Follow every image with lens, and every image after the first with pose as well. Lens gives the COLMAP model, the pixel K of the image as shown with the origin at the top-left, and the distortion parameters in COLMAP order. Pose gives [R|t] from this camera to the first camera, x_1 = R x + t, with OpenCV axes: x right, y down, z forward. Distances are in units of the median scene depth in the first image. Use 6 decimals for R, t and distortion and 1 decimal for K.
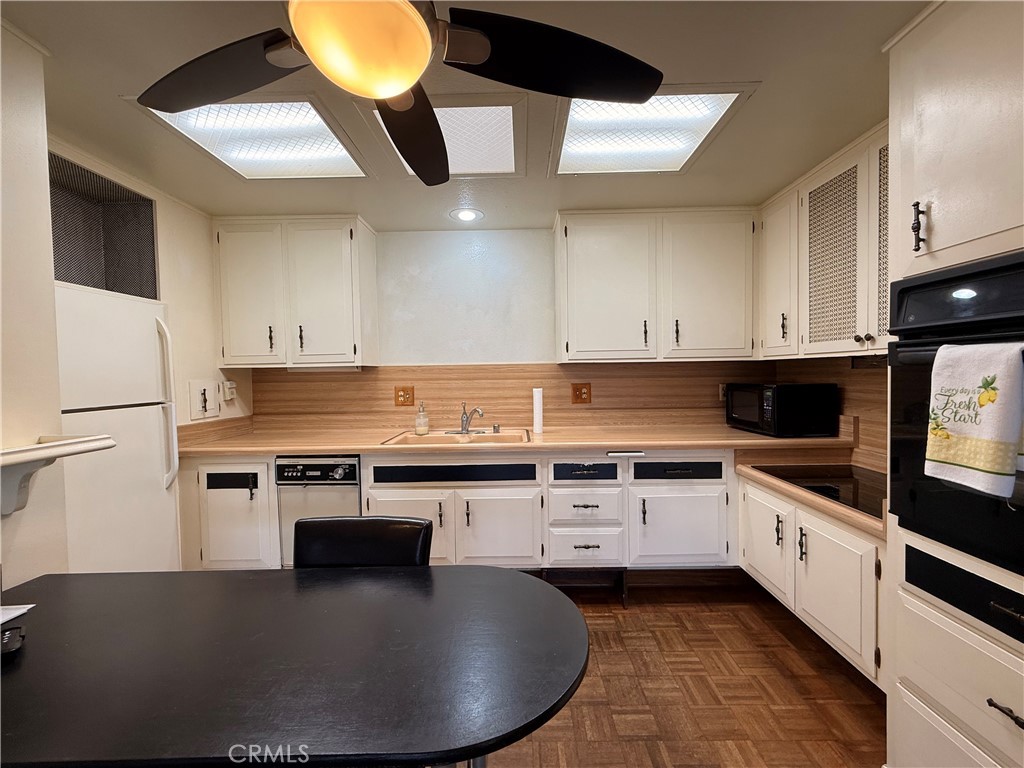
lens RADIAL K [[407.4, 0, 512.3], [0, 407.4, 384.3], [0, 0, 1]] dist [-0.001209, 0.000881]
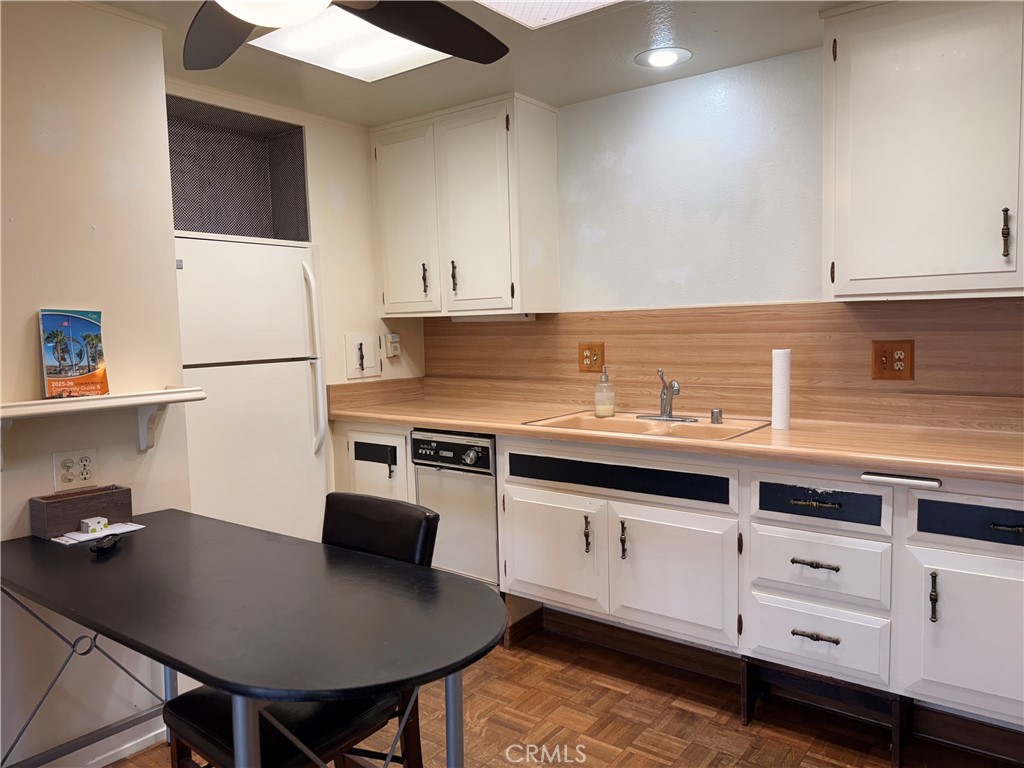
lens RADIAL K [[716.1, 0, 513.1], [0, 716.1, 386.5], [0, 0, 1]] dist [0.083163, -0.106761]
pose [[0.806504, 0.048101, -0.589269, 0.412848], [-0.005758, 0.997277, 0.073525, -0.011396], [0.591200, -0.055905, 0.804585, -0.019719]]
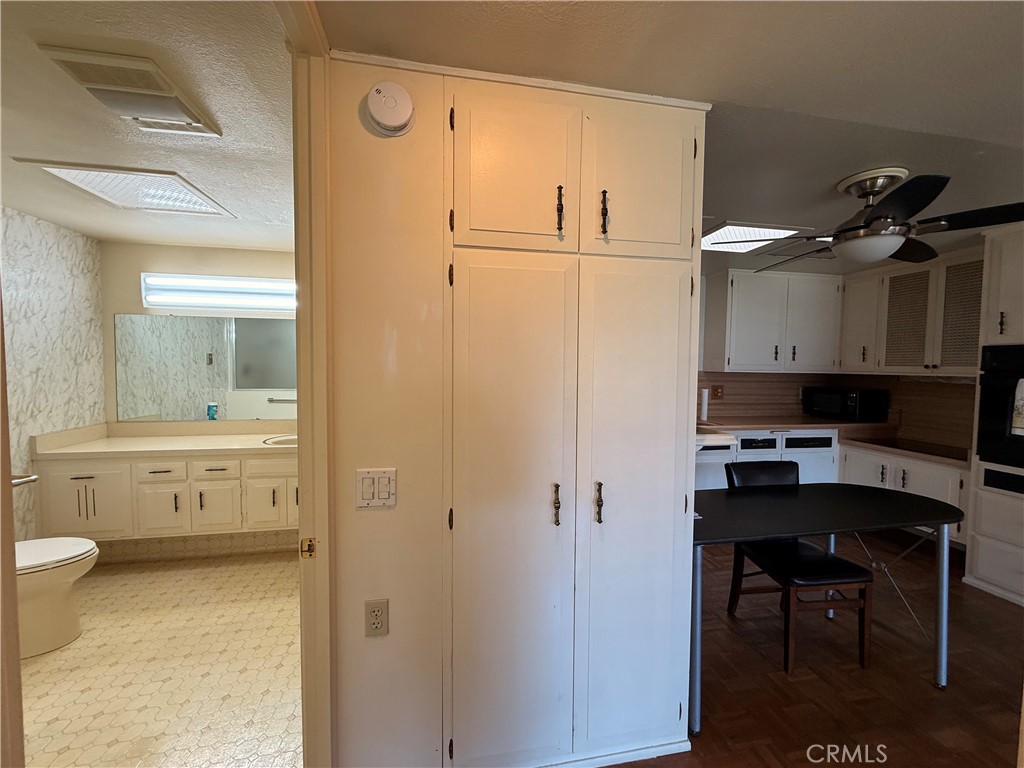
lens RADIAL K [[407.4, 0, 512.3], [0, 407.4, 383.9], [0, 0, 1]] dist [-0.001209, 0.000881]
pose [[0.981605, 0.017874, 0.190082, -1.034321], [-0.021018, 0.999673, 0.014540, -0.017631], [-0.189760, -0.018268, 0.981660, -0.341714]]
